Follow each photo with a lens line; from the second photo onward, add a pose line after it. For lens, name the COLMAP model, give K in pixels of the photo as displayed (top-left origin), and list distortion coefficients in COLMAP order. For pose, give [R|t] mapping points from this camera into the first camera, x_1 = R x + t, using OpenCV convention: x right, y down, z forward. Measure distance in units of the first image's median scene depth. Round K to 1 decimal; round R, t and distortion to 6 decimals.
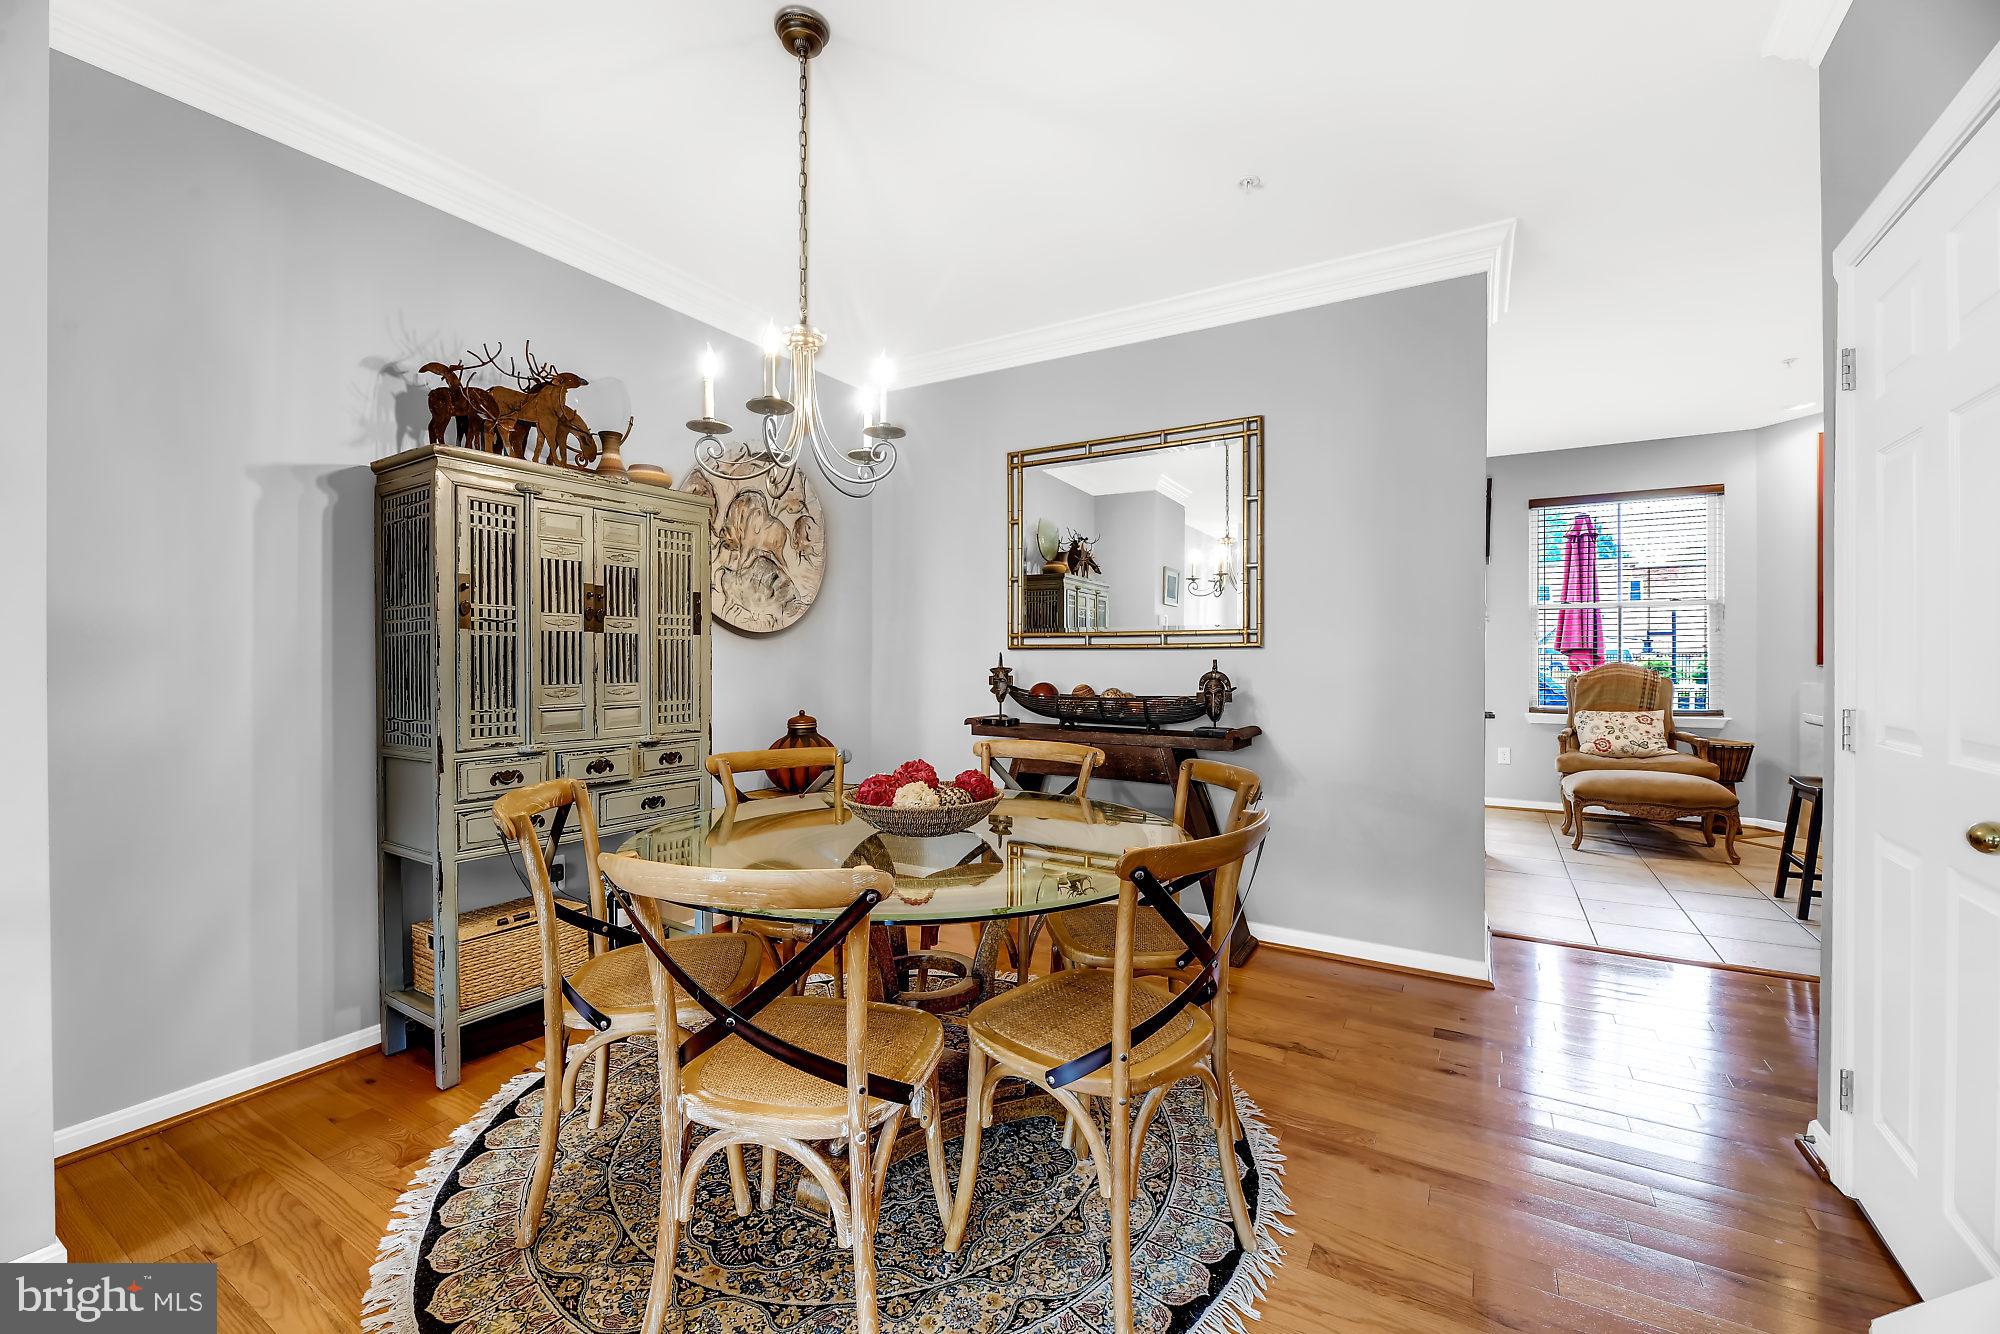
lens RADIAL K [[821.0, 0, 998.2], [0, 821.0, 662.2], [0, 0, 1]] dist [-0.011592, -0.000378]
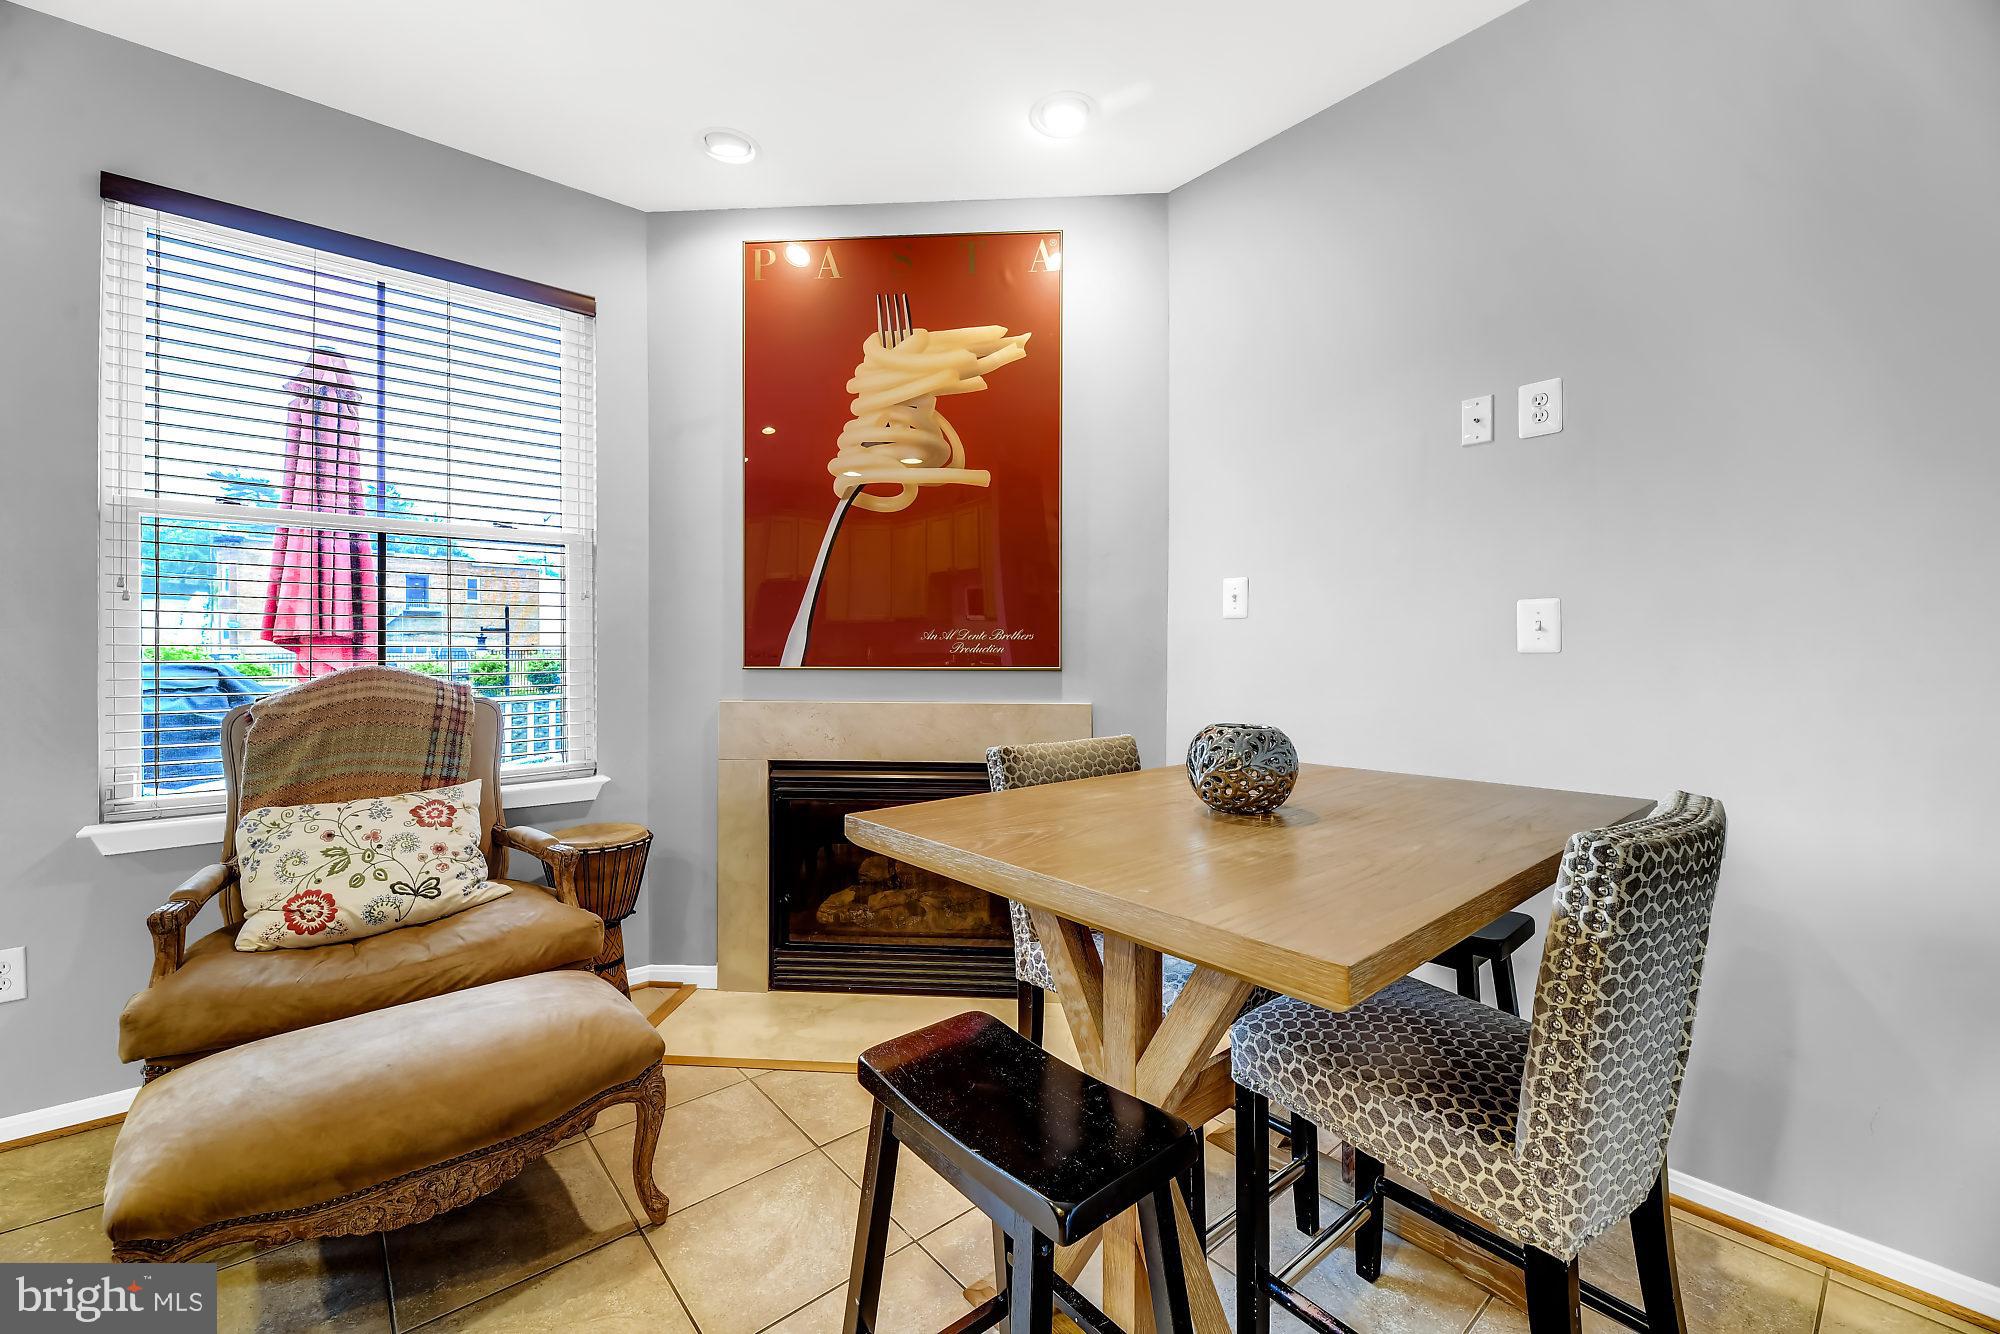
lens RADIAL K [[811.8, 0, 1005.9], [0, 811.8, 660.0], [0, 0, 1]] dist [0.000242, -0.000114]
pose [[0.322133, -0.005866, 0.946676, 0.507534], [0.005358, 0.999976, 0.004373, -0.003637], [-0.946679, 0.003663, 0.322157, 0.607020]]
